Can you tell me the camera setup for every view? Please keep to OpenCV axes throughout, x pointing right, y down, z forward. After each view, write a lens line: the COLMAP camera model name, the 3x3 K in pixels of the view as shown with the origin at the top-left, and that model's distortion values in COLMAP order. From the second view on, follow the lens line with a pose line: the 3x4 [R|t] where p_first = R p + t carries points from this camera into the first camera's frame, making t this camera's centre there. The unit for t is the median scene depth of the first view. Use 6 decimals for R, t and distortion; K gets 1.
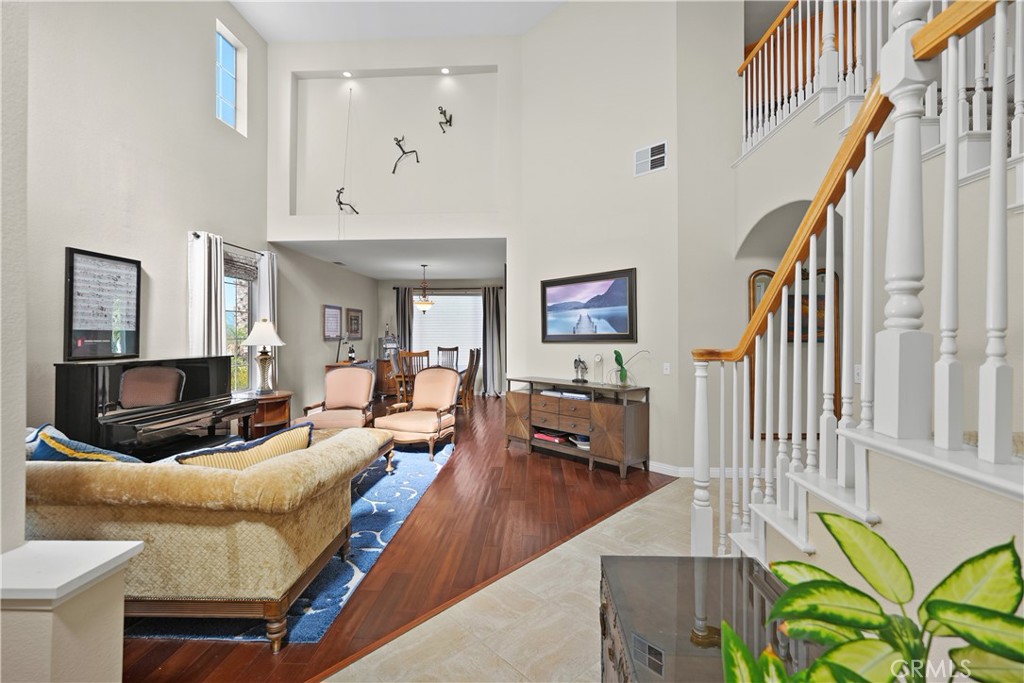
lens RADIAL K [[463.9, 0, 513.4], [0, 463.9, 333.9], [0, 0, 1]] dist [0.000259, 0.012516]
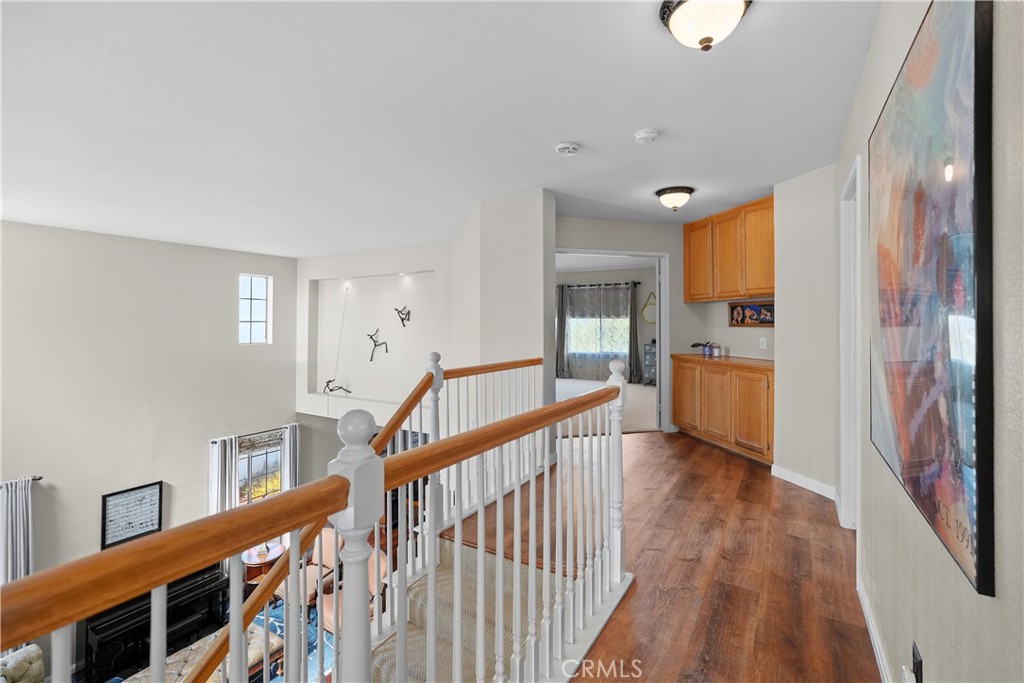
lens RADIAL K [[462.6, 0, 510.3], [0, 462.6, 326.4], [0, 0, 1]] dist [-0.000508, -0.000043]
pose [[0.884057, 0.000920, -0.467378, 0.672112], [0.001195, 0.999990, 0.004228, -0.499565], [0.467377, -0.004296, 0.884048, 0.162615]]
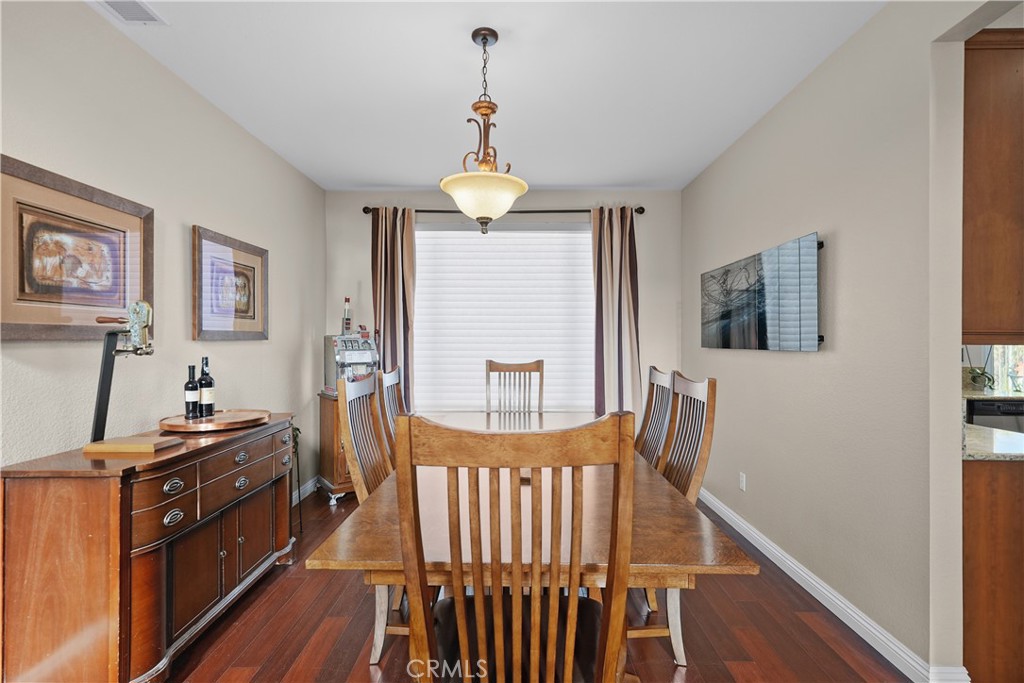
lens RADIAL K [[473.3, 0, 512.0], [0, 473.3, 341.5], [0, 0, 1]] dist [0.000471, -0.000009]
pose [[0.999100, 0.002430, 0.042347, -0.294999], [-0.002656, 0.999983, 0.005273, 0.020355], [-0.042334, -0.005381, 0.999089, 1.166355]]
